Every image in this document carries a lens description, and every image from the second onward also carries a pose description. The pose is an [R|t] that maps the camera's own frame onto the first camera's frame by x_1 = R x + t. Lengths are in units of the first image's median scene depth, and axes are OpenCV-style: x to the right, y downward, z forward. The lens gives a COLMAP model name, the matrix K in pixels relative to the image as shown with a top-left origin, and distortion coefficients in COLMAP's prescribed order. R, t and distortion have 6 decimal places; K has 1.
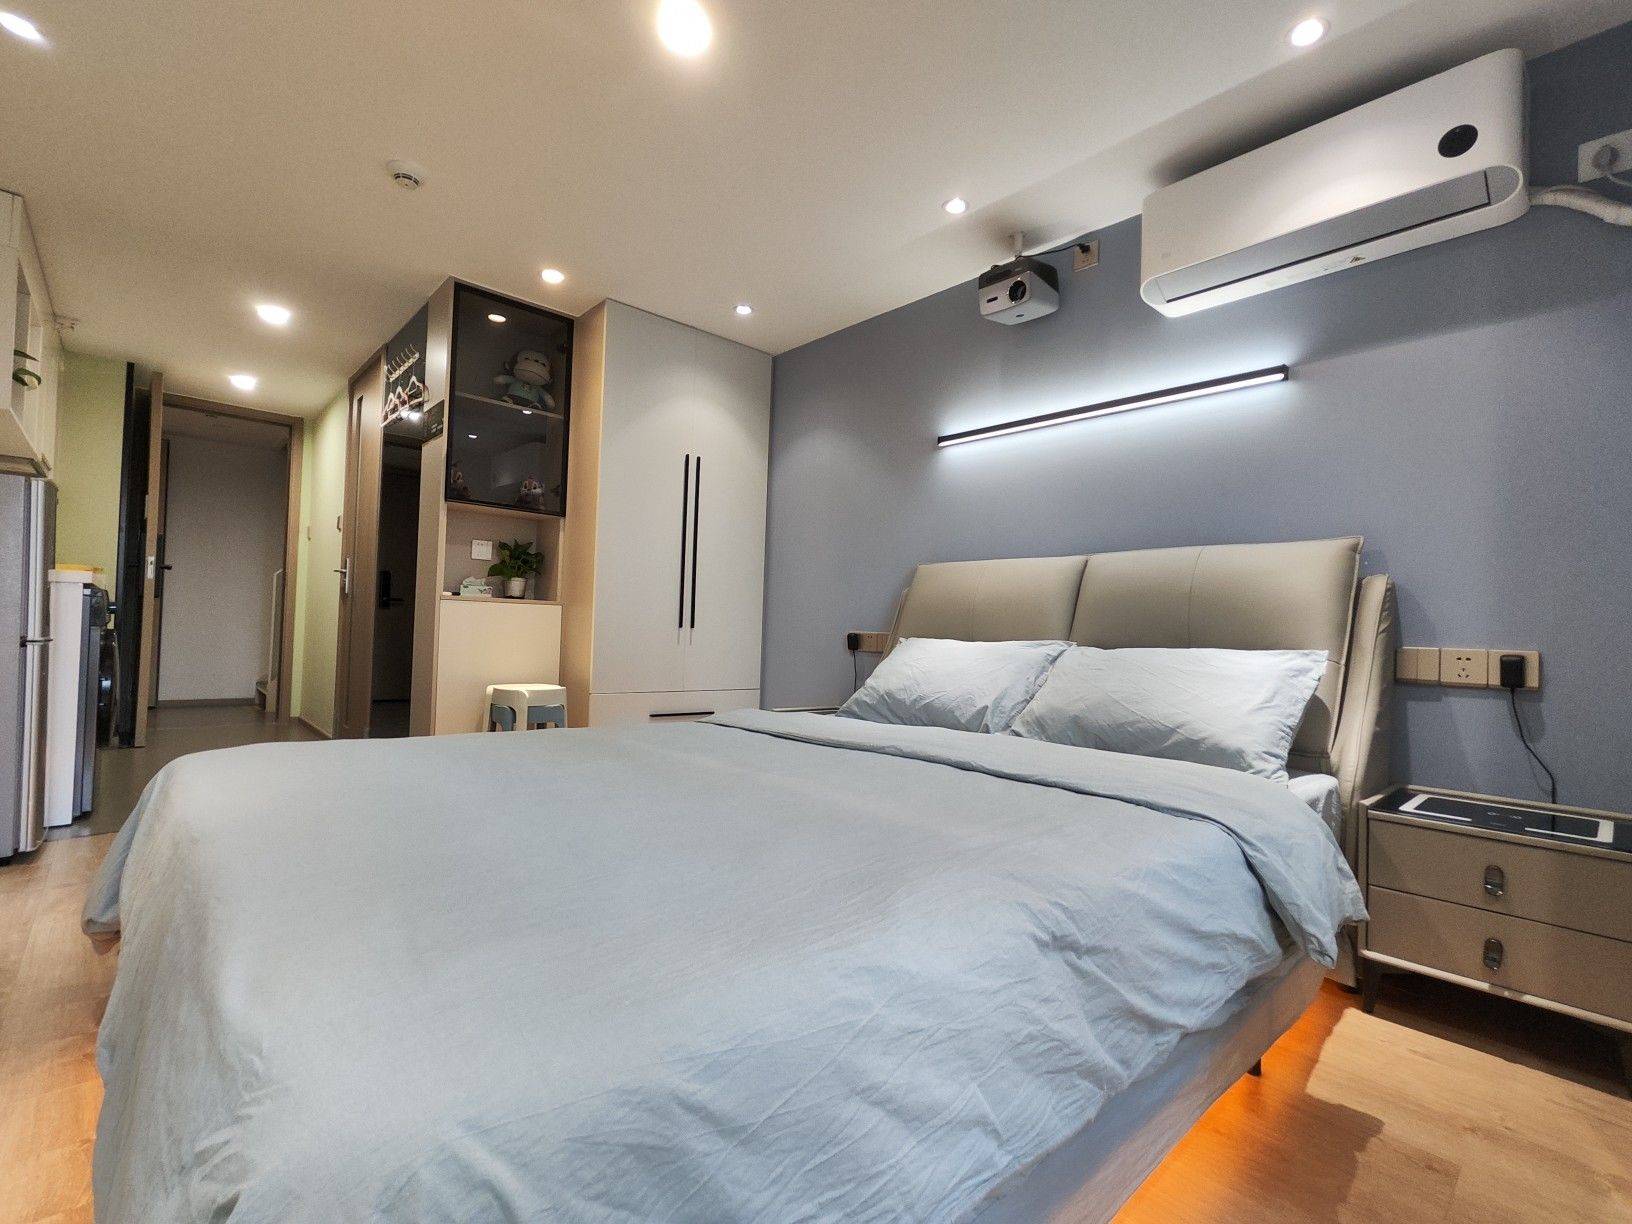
lens RADIAL K [[747.3, 0, 813.4], [0, 747.3, 618.0], [0, 0, 1]] dist [-0.008435, 0.006192]
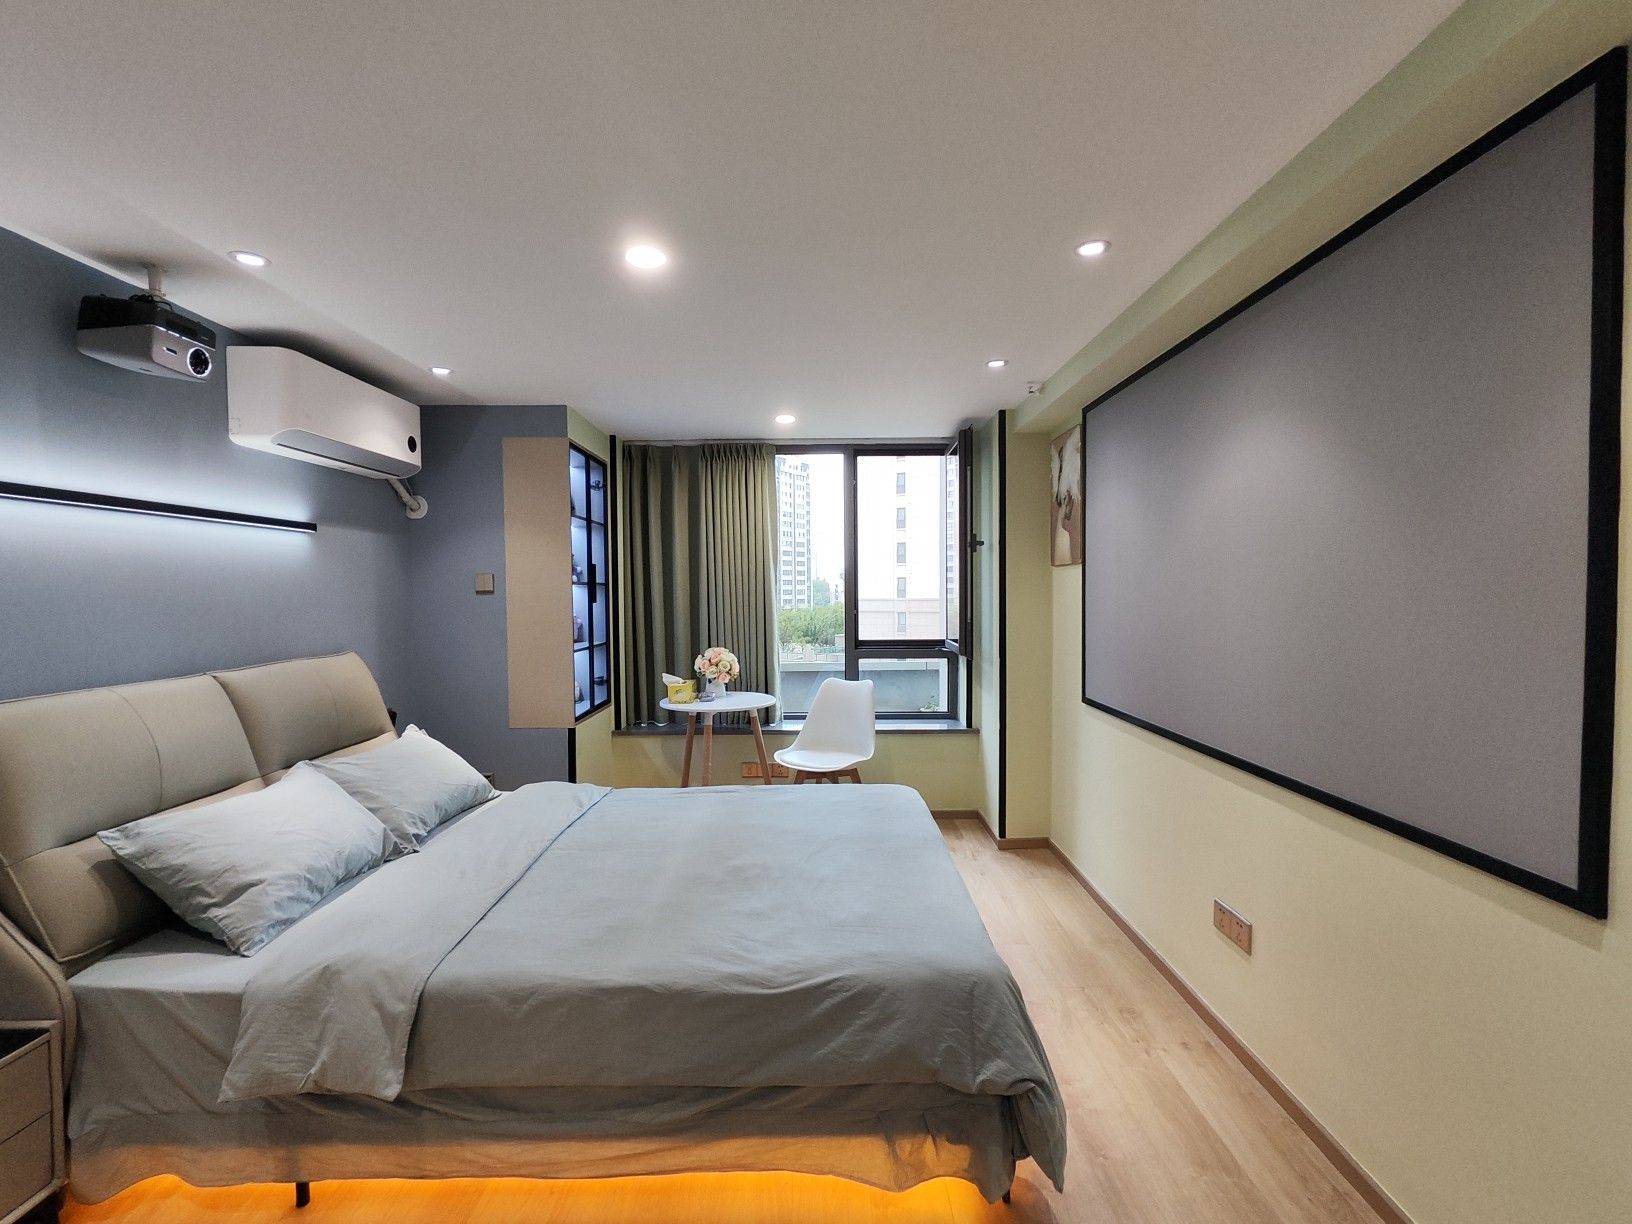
lens RADIAL K [[747.3, 0, 812.2], [0, 747.3, 617.5], [0, 0, 1]] dist [-0.008435, 0.006192]
pose [[-0.735623, -0.052088, 0.675386, -0.726056], [-0.028068, 0.998527, 0.046438, -0.196755], [-0.676810, 0.015204, -0.736001, 1.056555]]
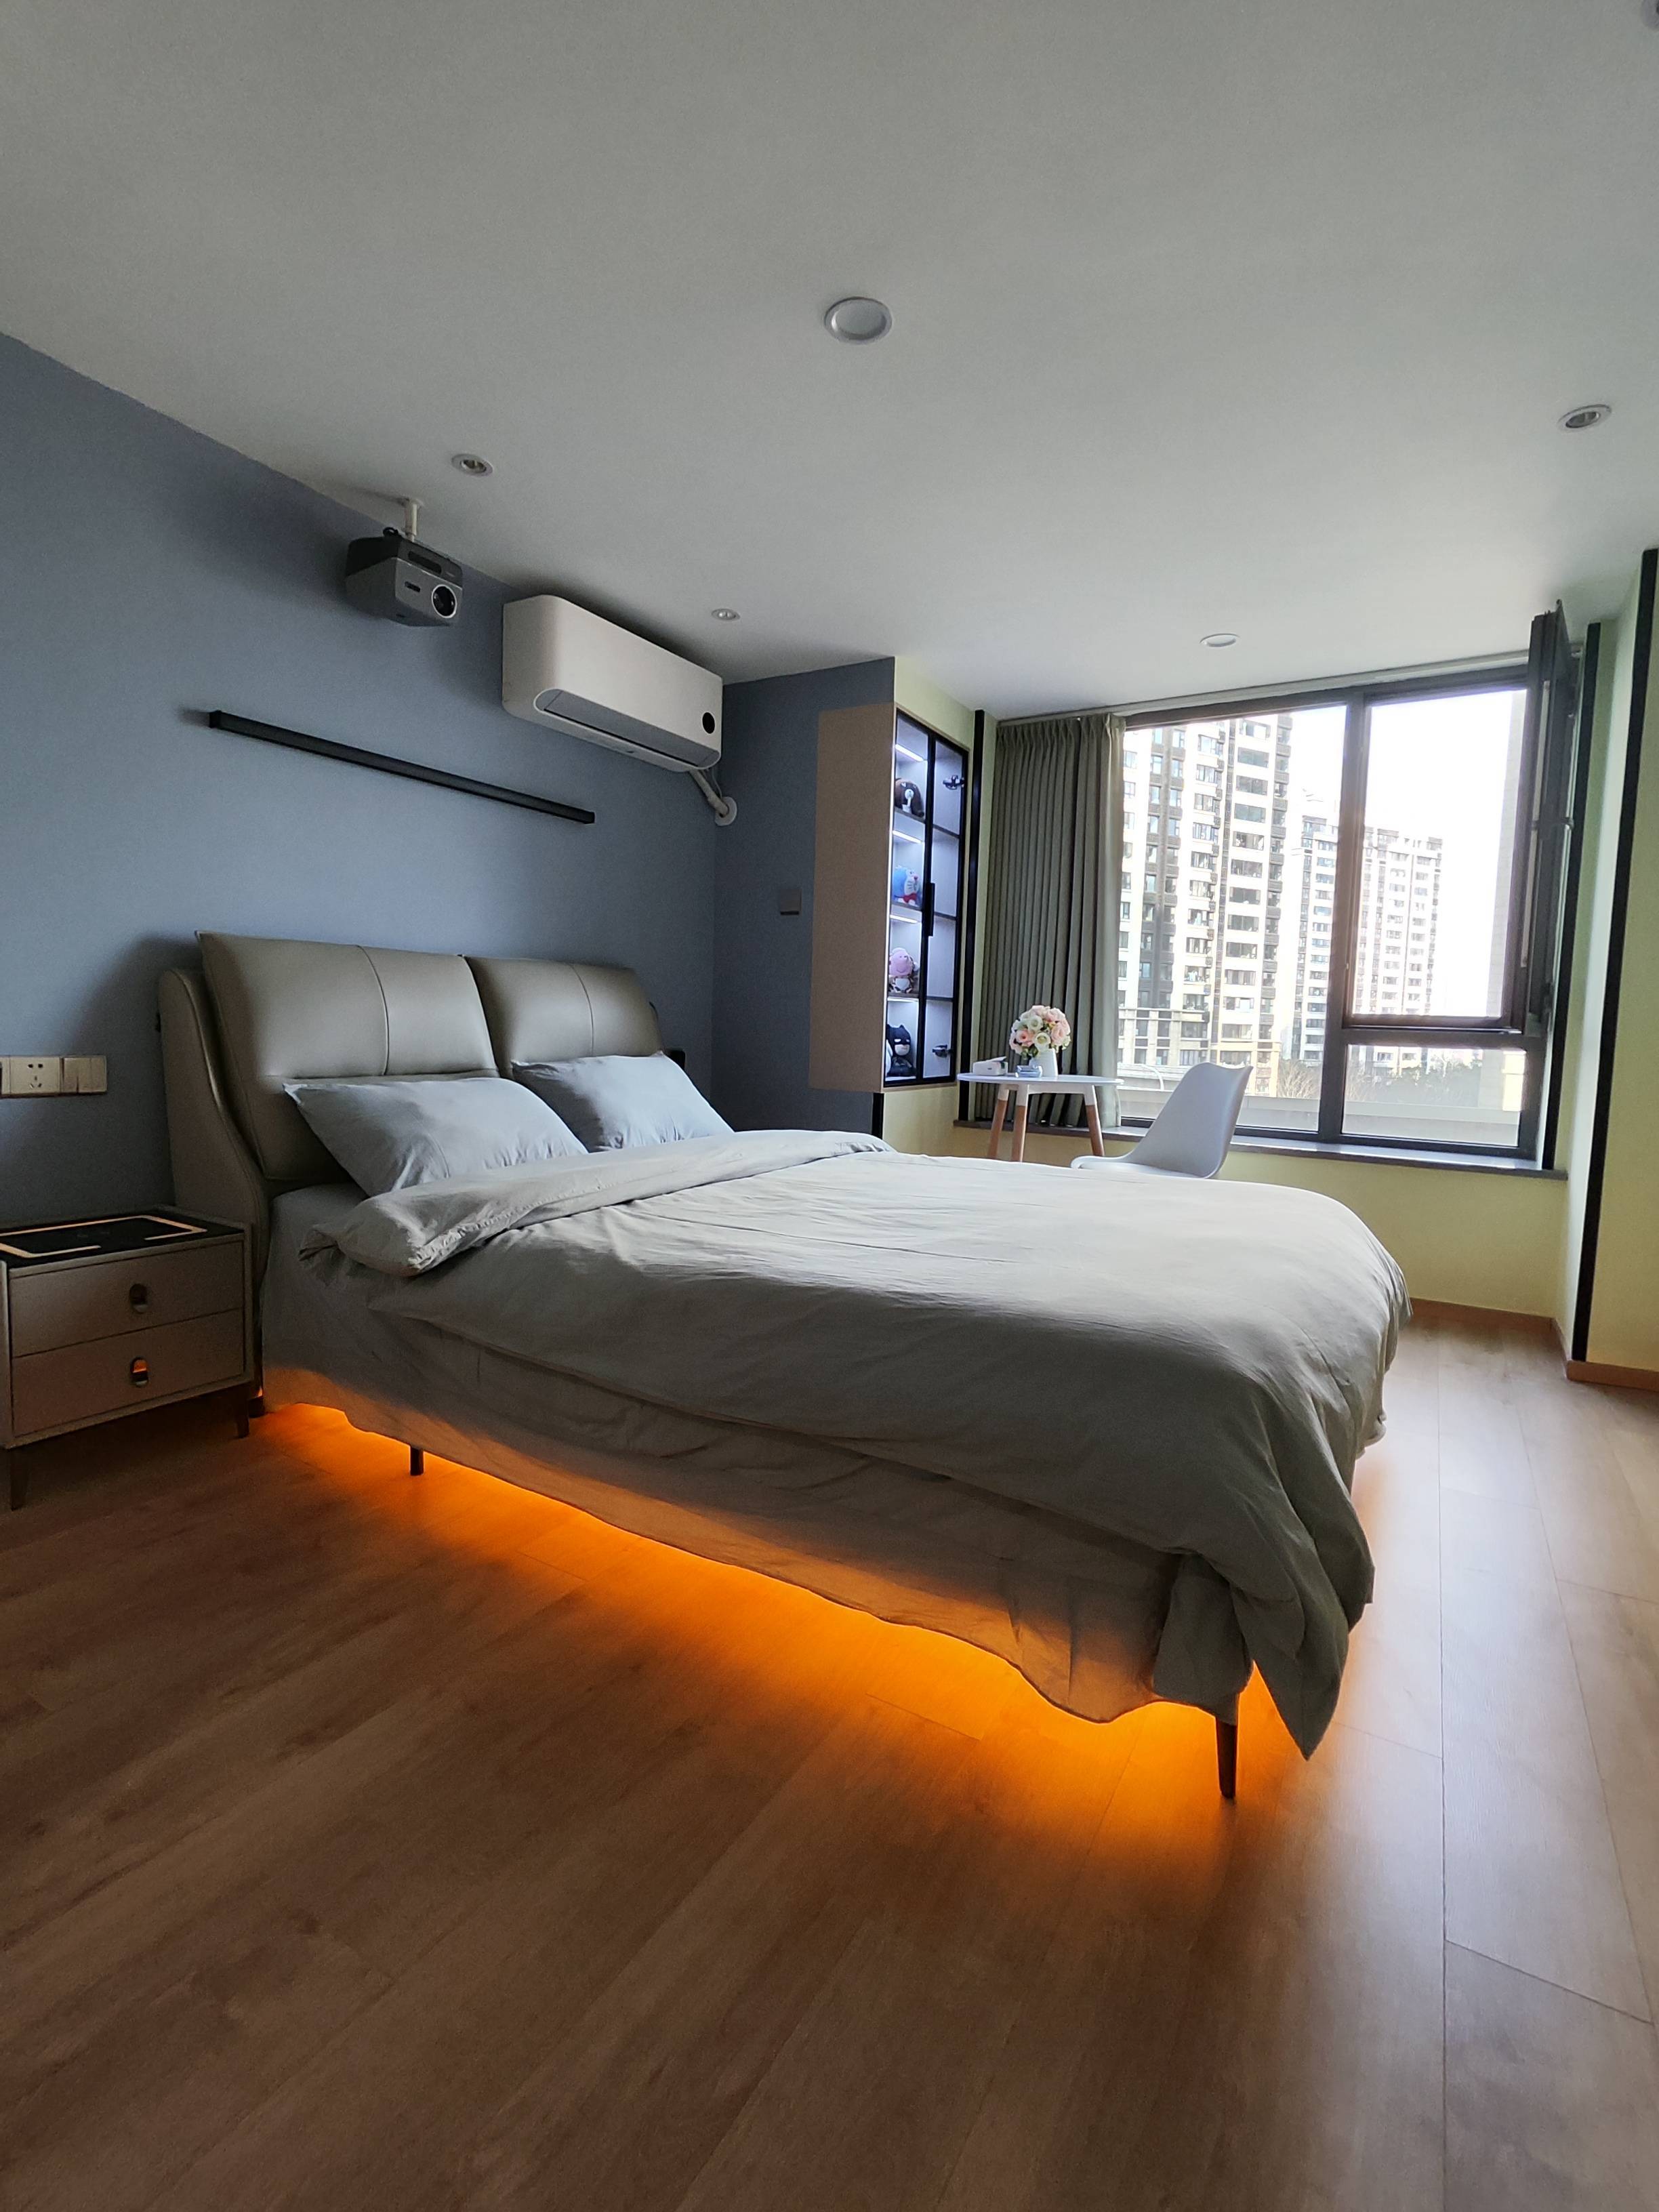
lens RADIAL K [[1012.9, 0, 820.4], [0, 1012.9, 1099.8], [0, 0, 1]] dist [-0.008435, 0.006192]
pose [[-0.277456, -0.115252, 0.953800, -0.801721], [-0.057092, 0.993002, 0.103381, -0.056951], [-0.959040, -0.025771, -0.282094, 0.835051]]
